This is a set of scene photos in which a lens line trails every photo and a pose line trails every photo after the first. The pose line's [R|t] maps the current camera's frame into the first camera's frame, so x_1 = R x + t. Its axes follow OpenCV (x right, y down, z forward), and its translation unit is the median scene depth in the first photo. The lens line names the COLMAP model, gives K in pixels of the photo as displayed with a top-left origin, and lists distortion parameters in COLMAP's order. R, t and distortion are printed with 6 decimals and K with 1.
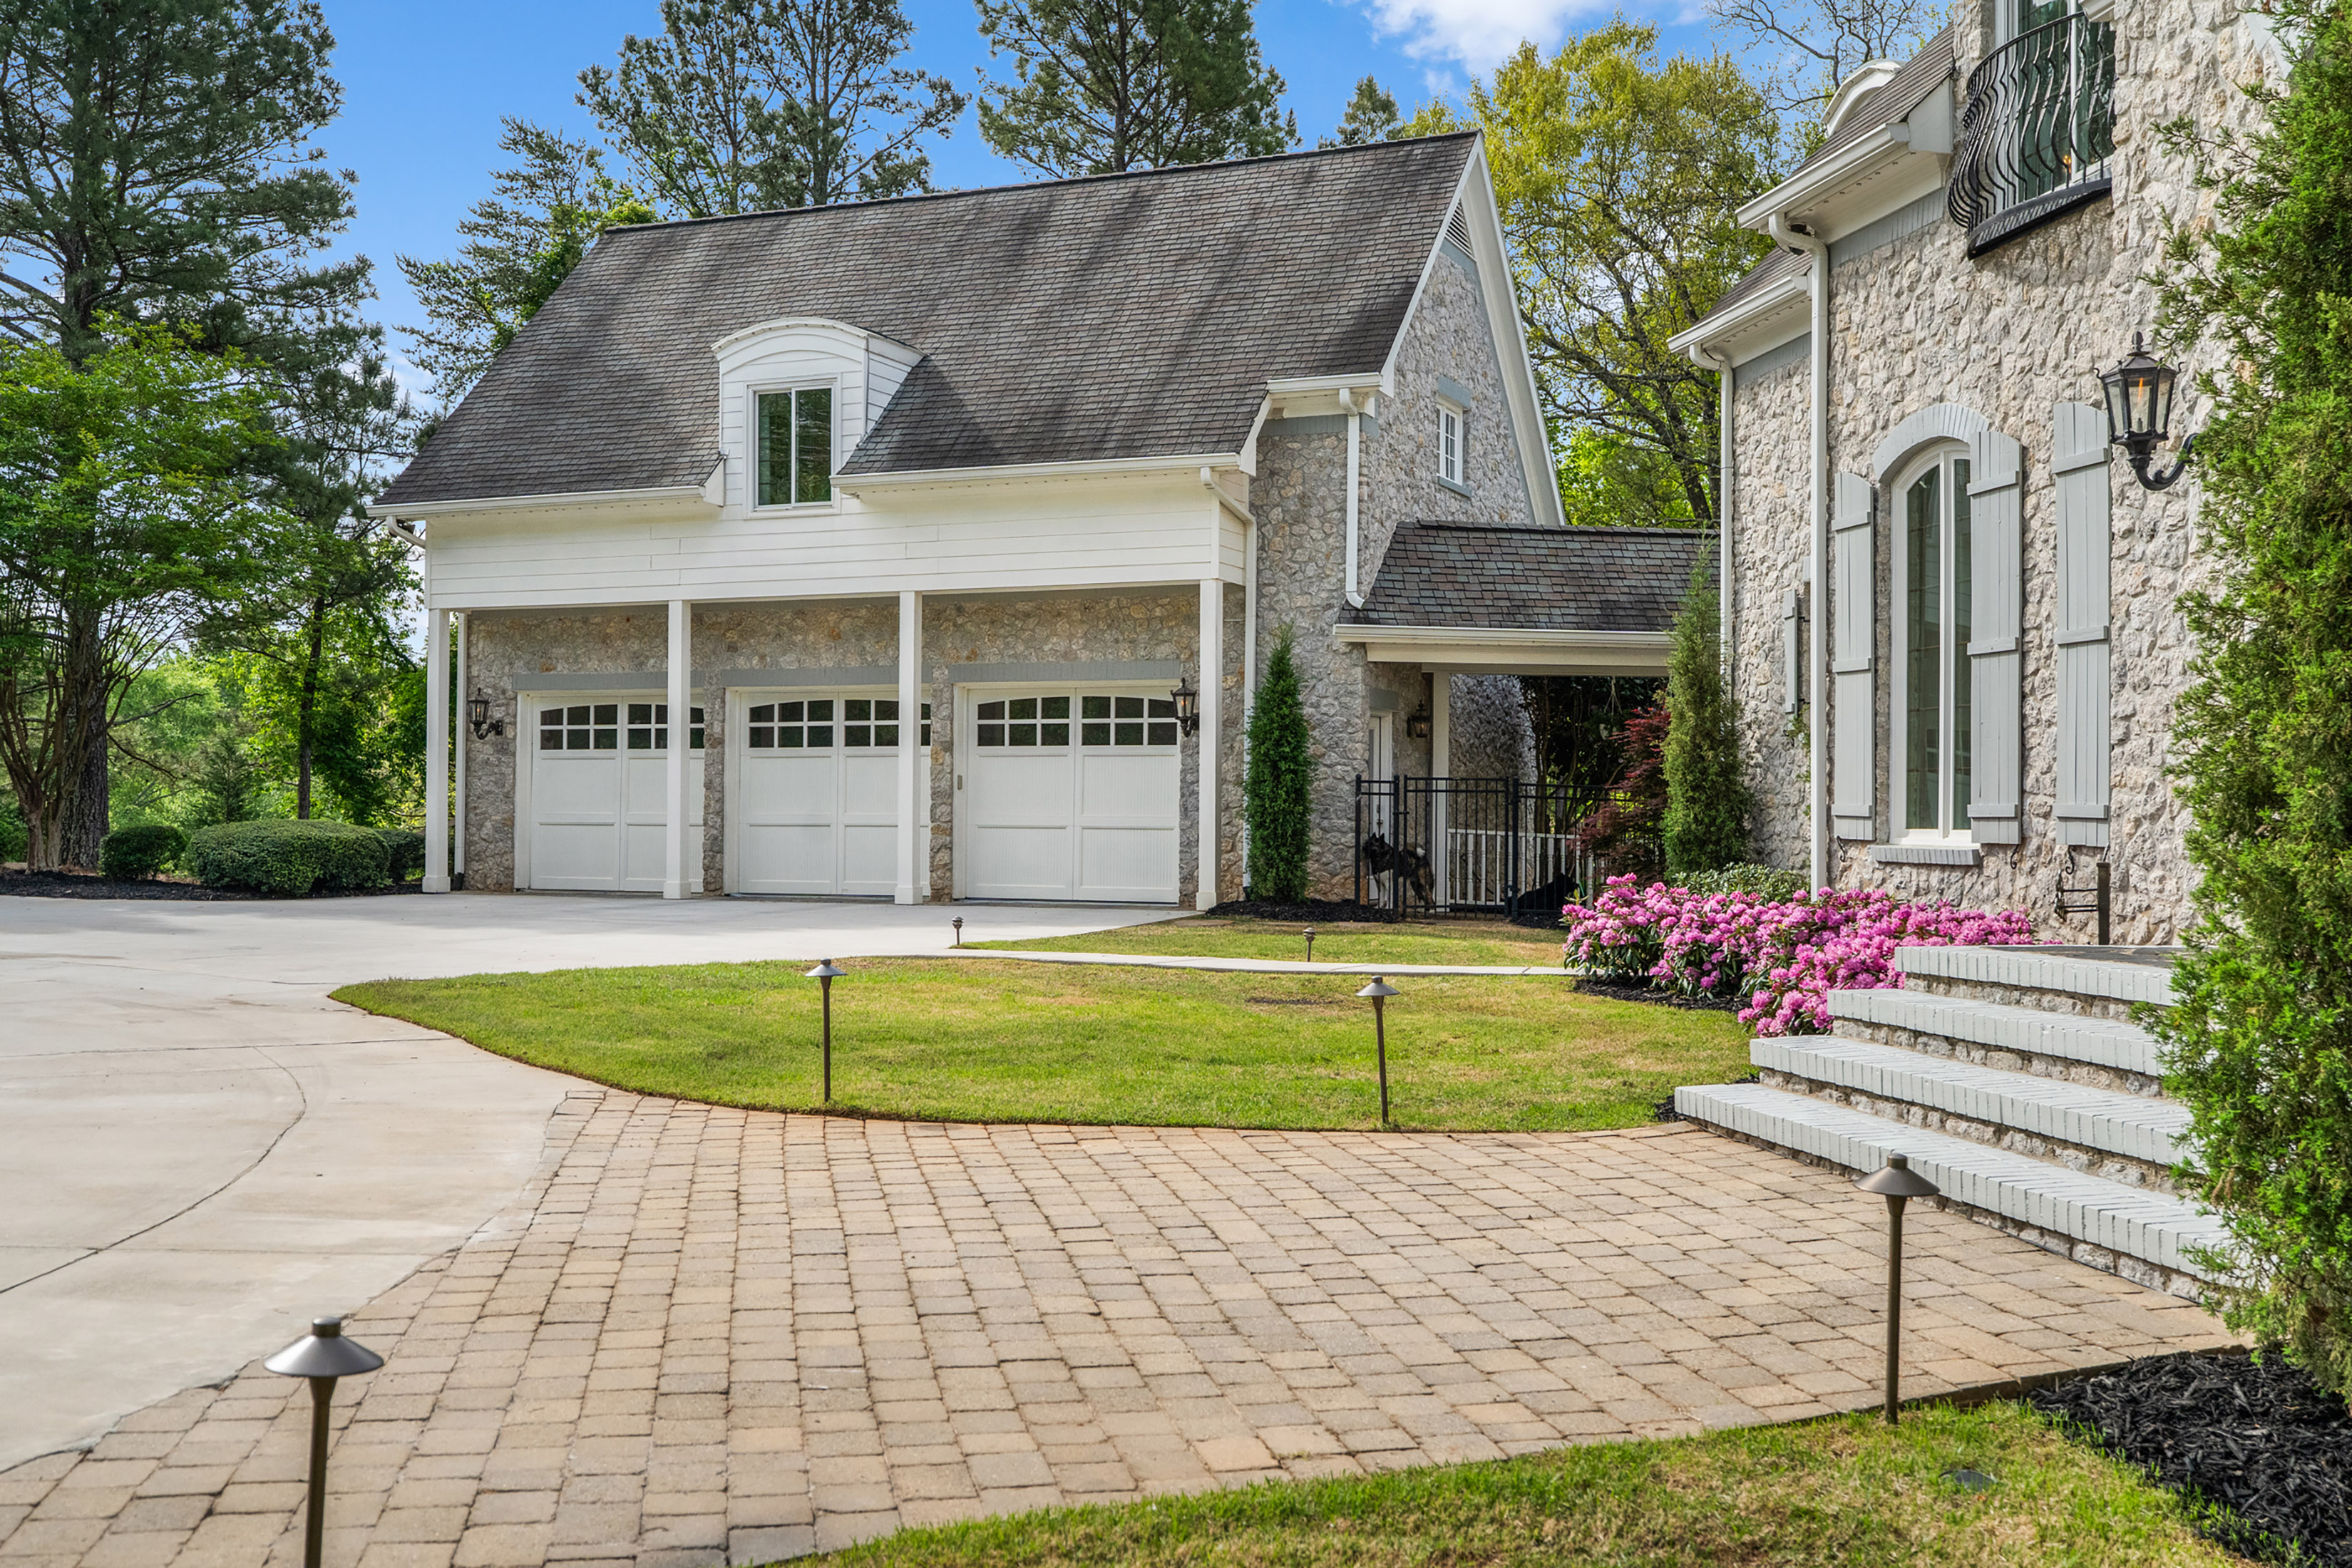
lens RADIAL K [[2340.4, 0, 1176.0], [0, 2340.4, 784.0], [0, 0, 1]] dist [-0.003778, -0.000812]
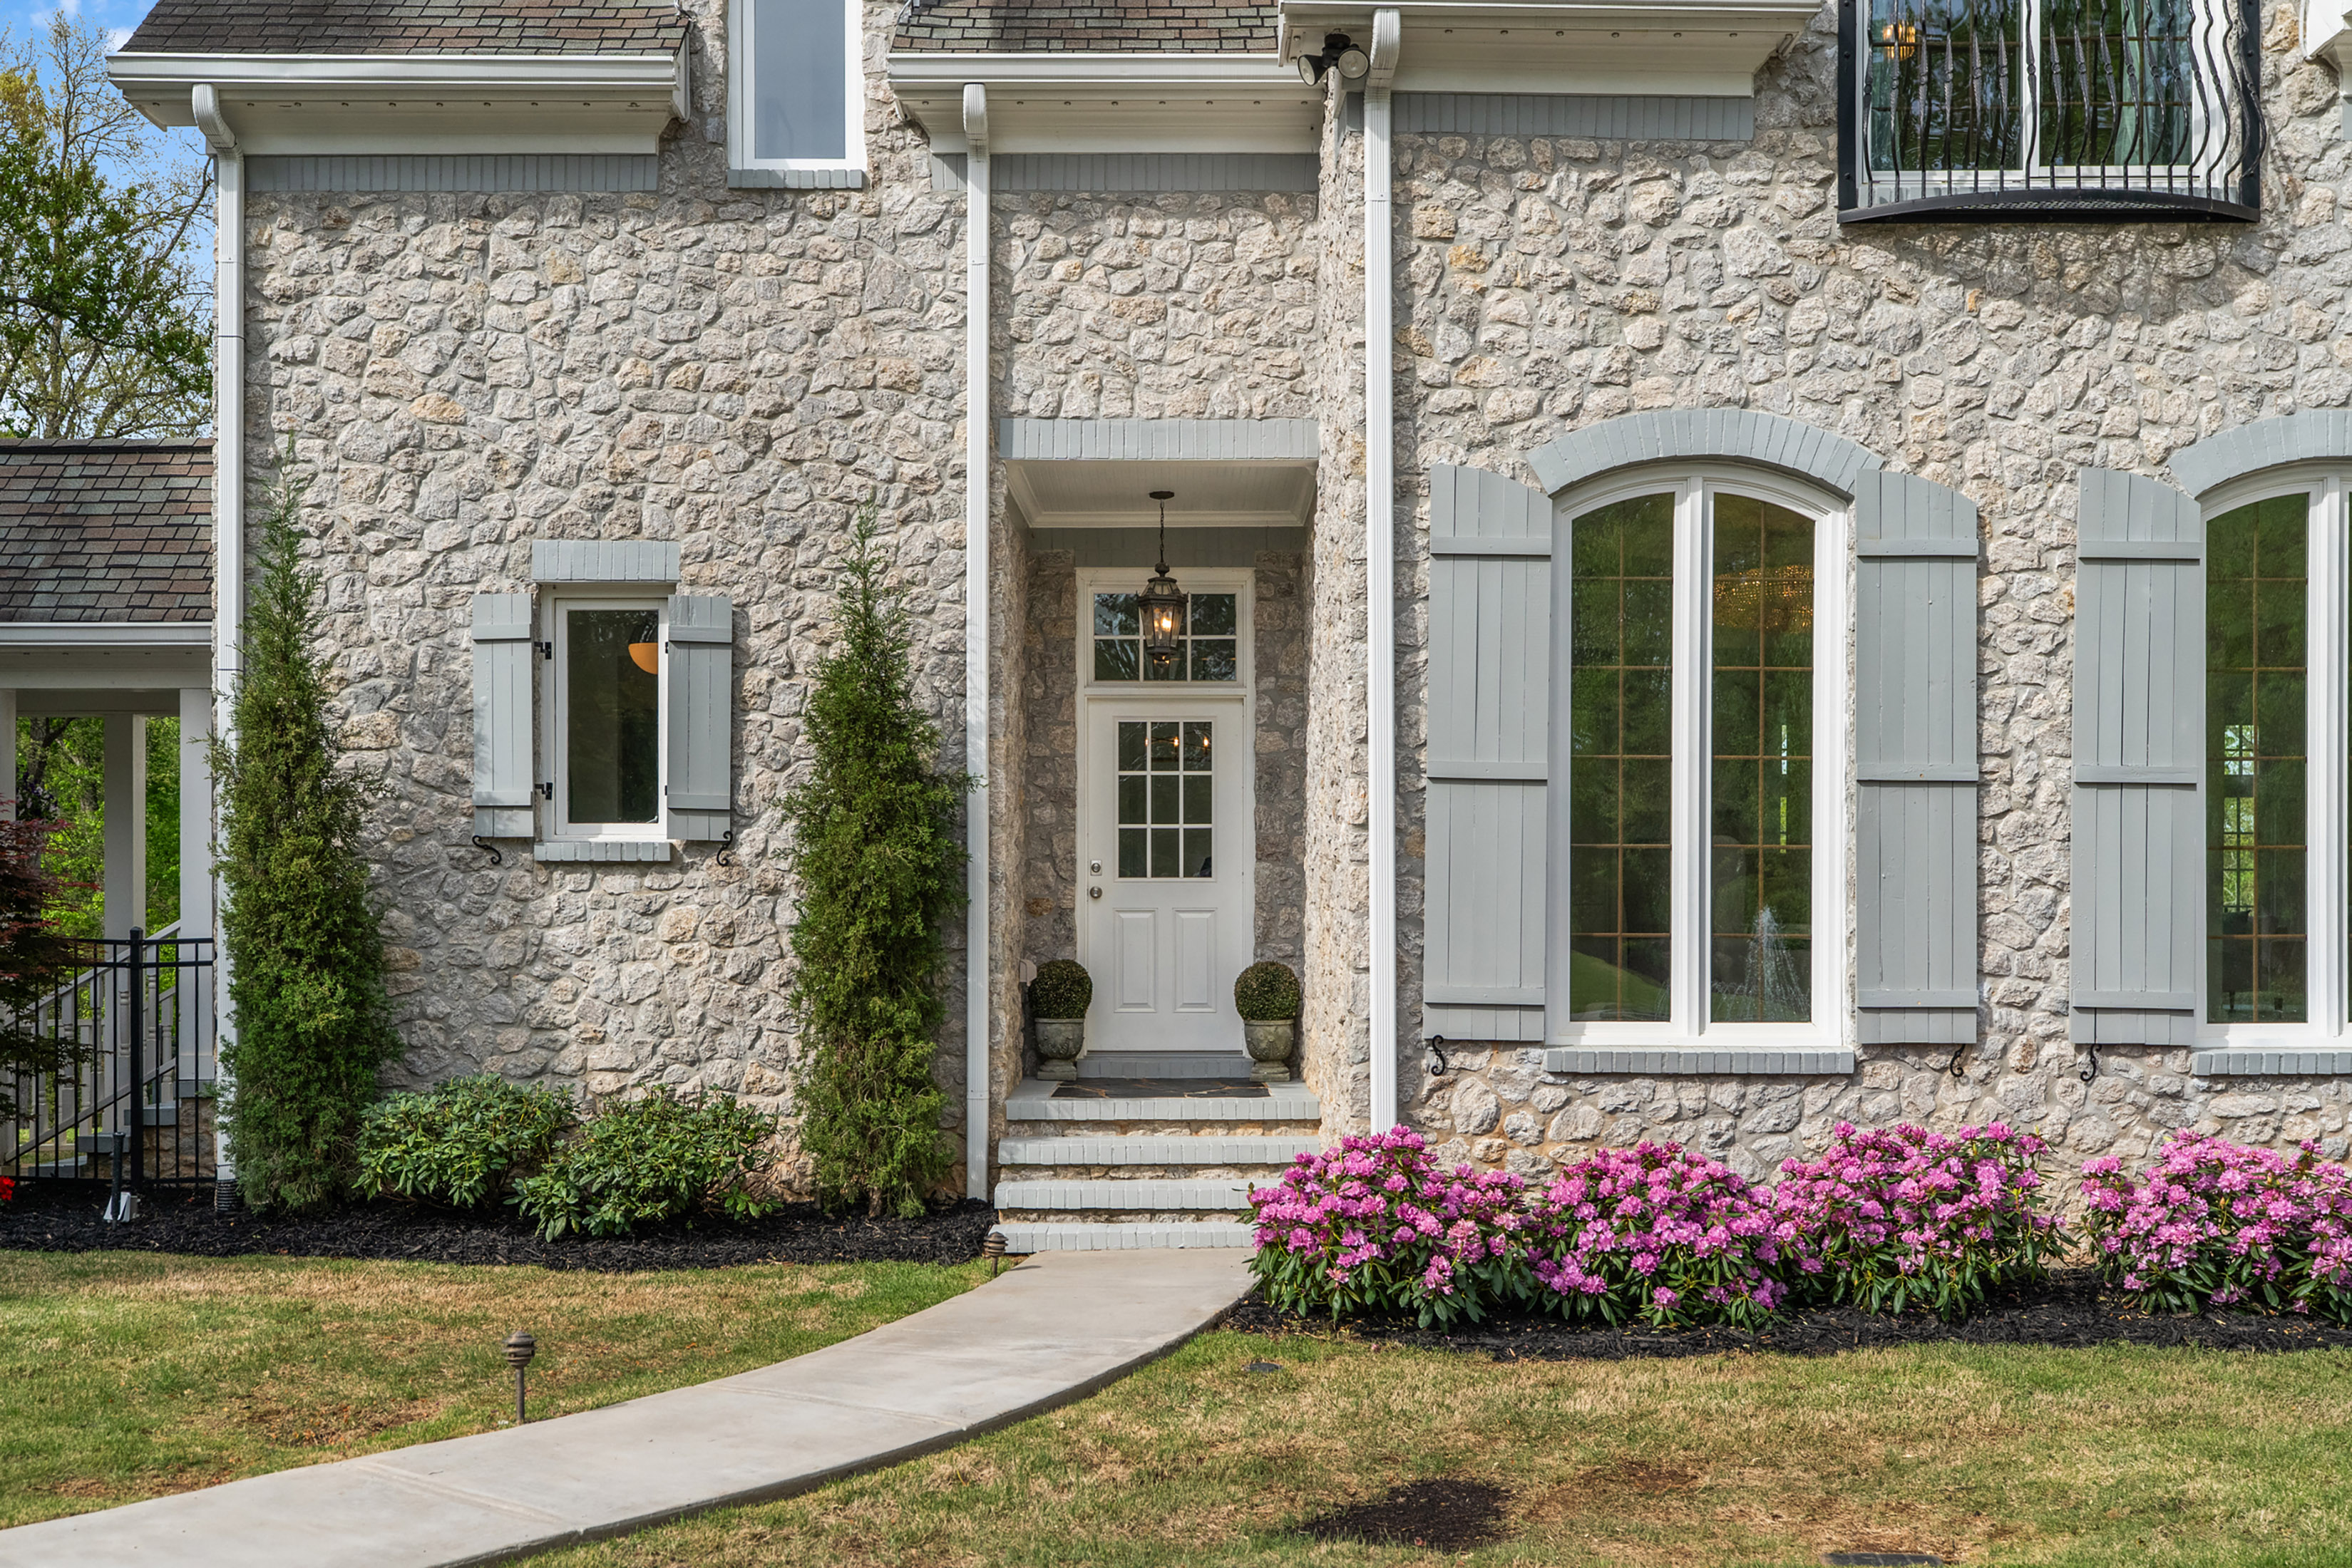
lens RADIAL K [[2329.6, 0, 1169.5], [0, 2329.6, 926.7], [0, 0, 1]] dist [0.010193, -0.003478]
pose [[0.175704, -0.008426, 0.984407, -0.414028], [-0.016243, 0.999802, 0.011457, -0.015935], [-0.984309, -0.018003, 0.175532, 1.123474]]
